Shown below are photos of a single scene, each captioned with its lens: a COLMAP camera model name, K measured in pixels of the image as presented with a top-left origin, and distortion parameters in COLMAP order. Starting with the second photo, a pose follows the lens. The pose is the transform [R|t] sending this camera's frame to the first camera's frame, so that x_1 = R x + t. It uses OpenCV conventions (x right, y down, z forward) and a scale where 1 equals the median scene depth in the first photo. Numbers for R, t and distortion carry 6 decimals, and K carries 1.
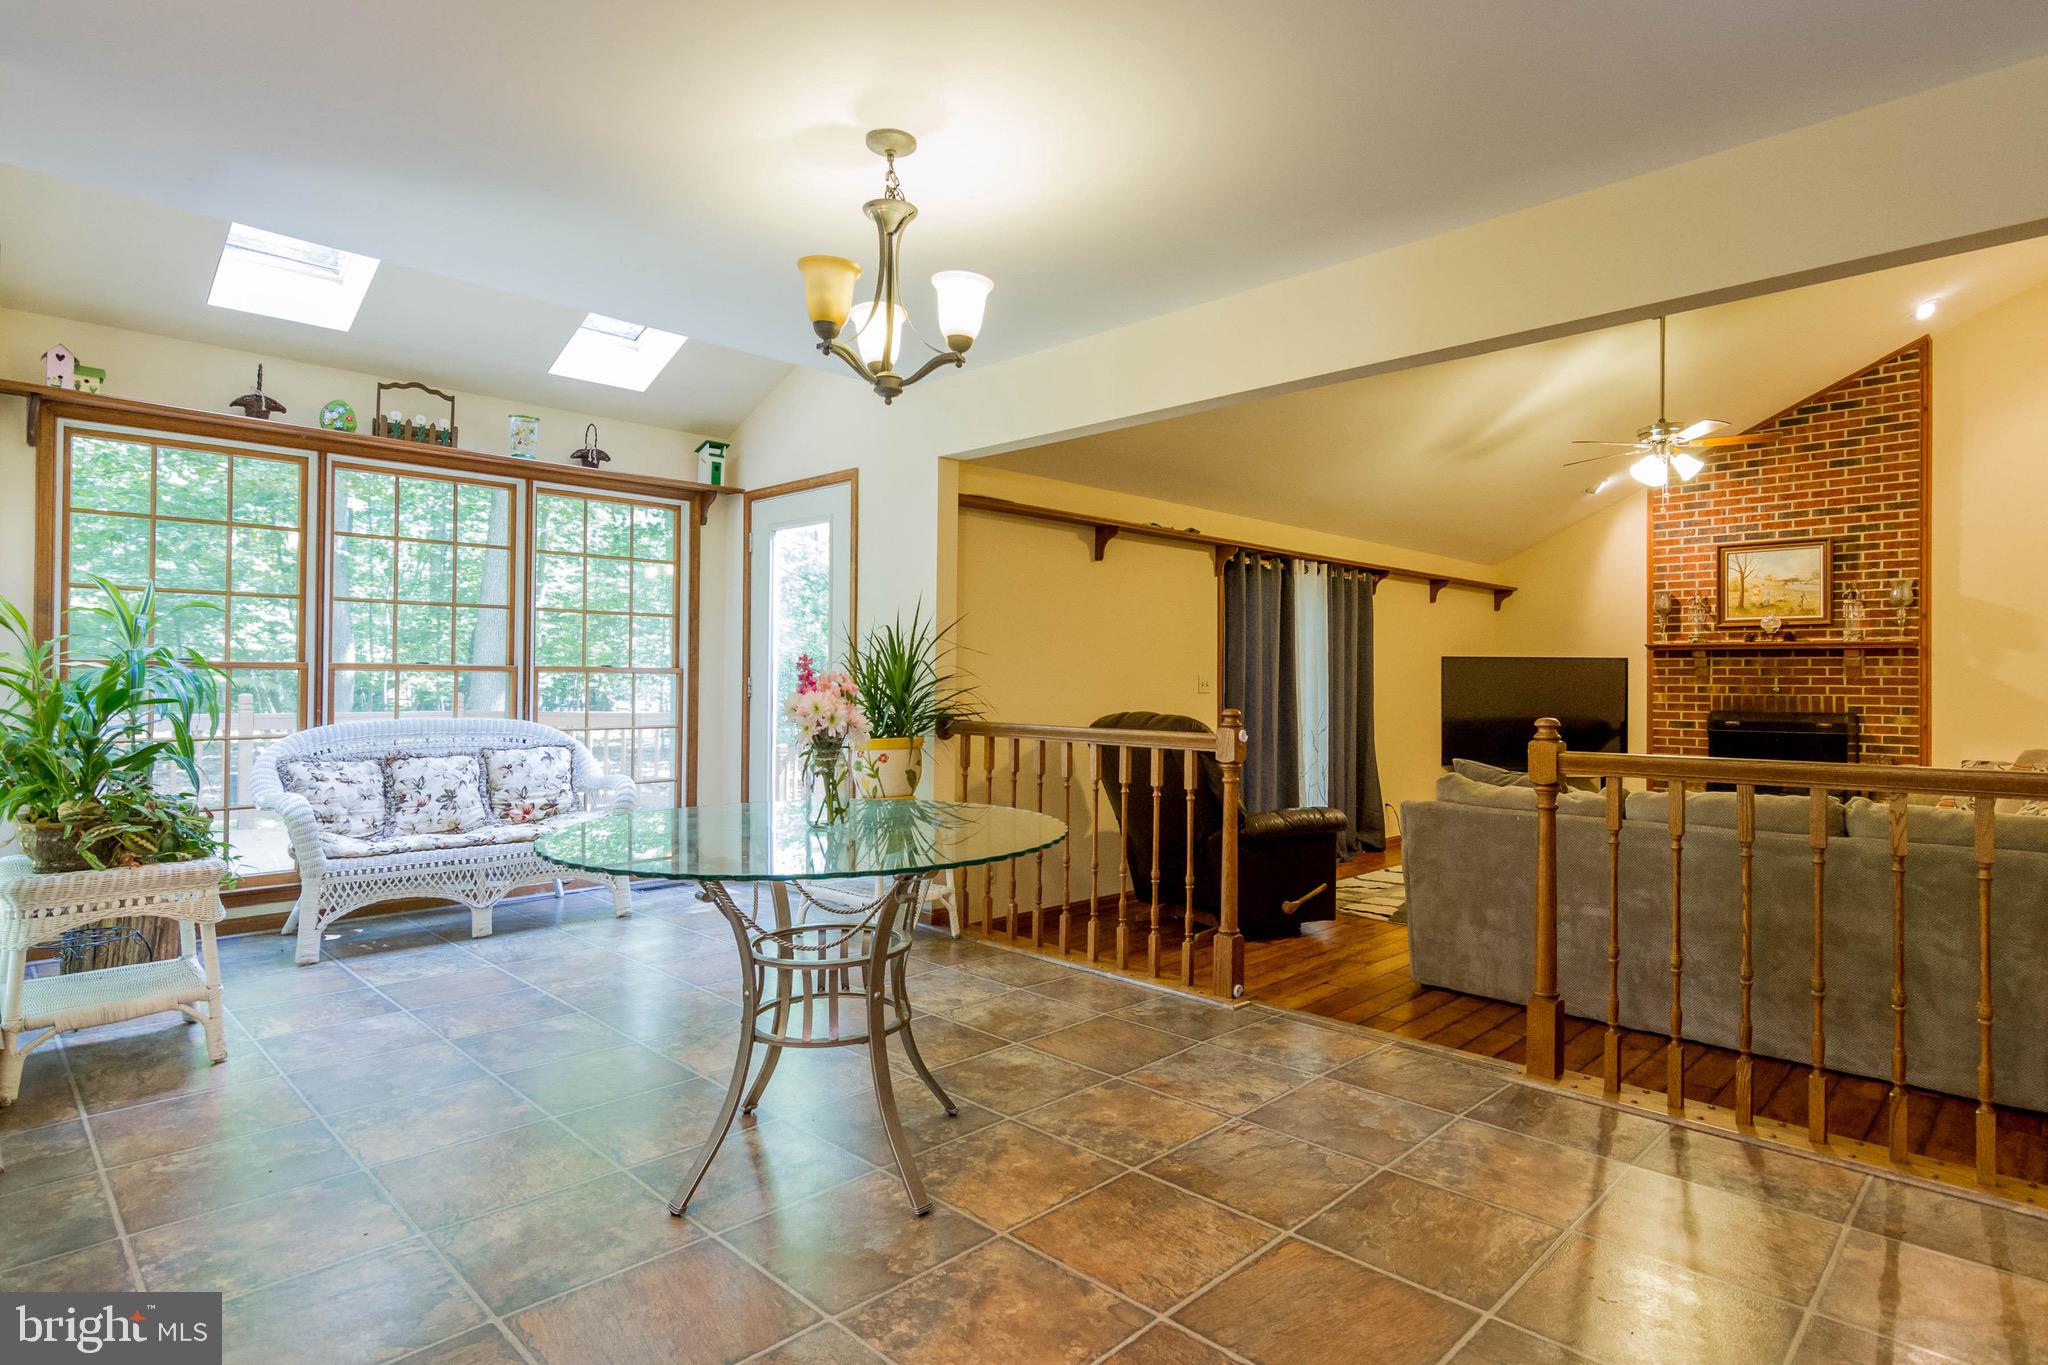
lens RADIAL K [[1089.4, 0, 1025.8], [0, 1089.4, 673.5], [0, 0, 1]] dist [-0.003174, -0.000472]
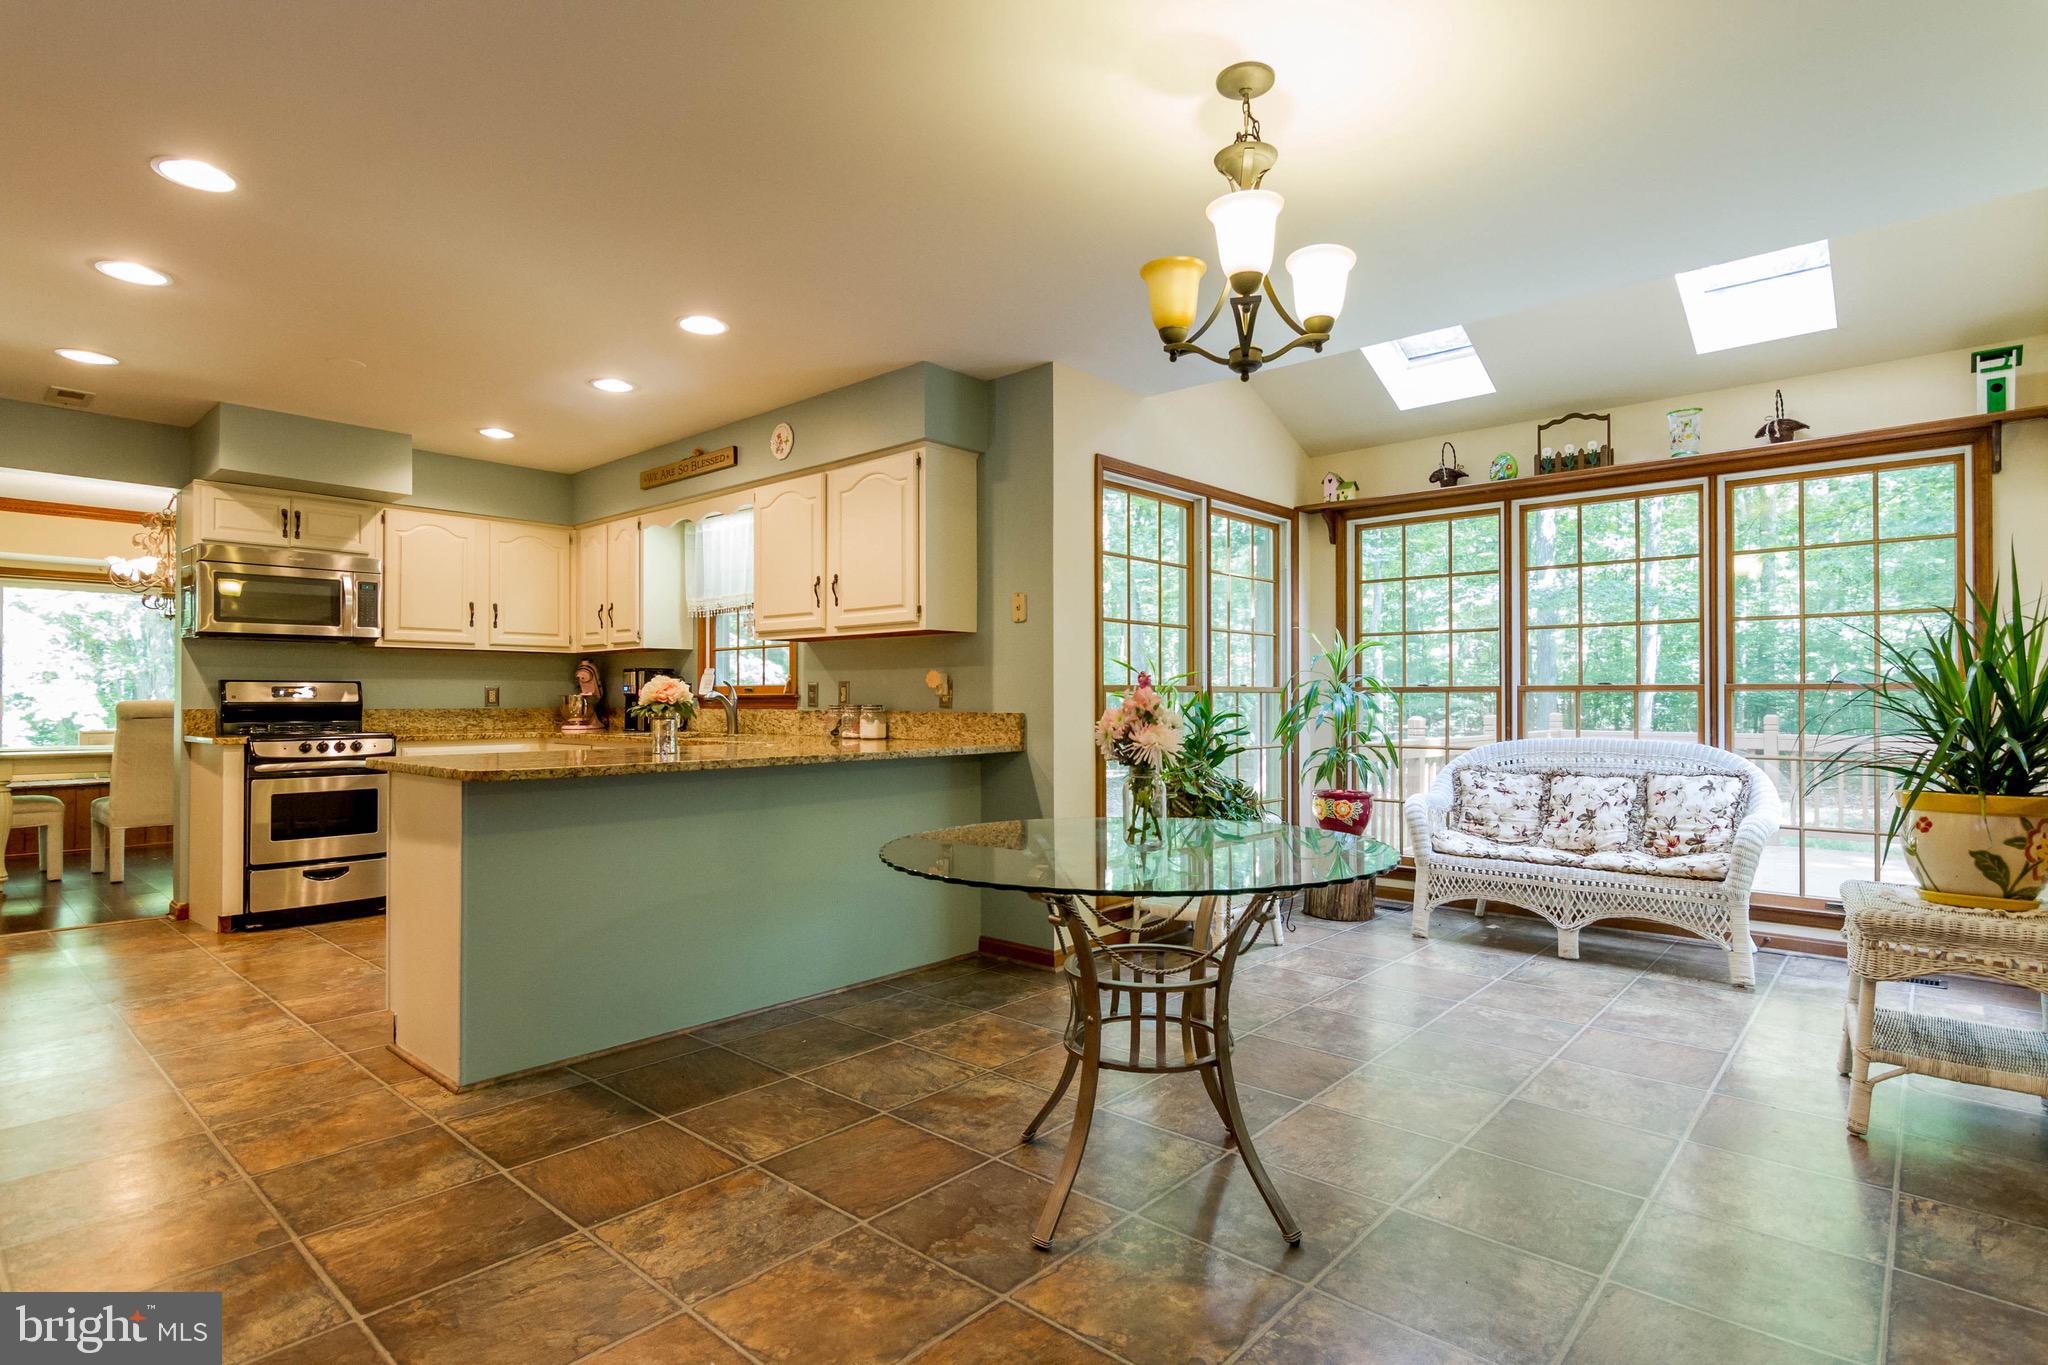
lens RADIAL K [[1035.7, 0, 1024.0], [0, 1035.7, 682.5], [0, 0, 1]] dist [0.021851, -0.000267]
pose [[0.065669, -0.020433, -0.997632, 0.397781], [0.010879, 0.999746, -0.019760, 0.002968], [0.997782, -0.009555, 0.065875, 0.416864]]
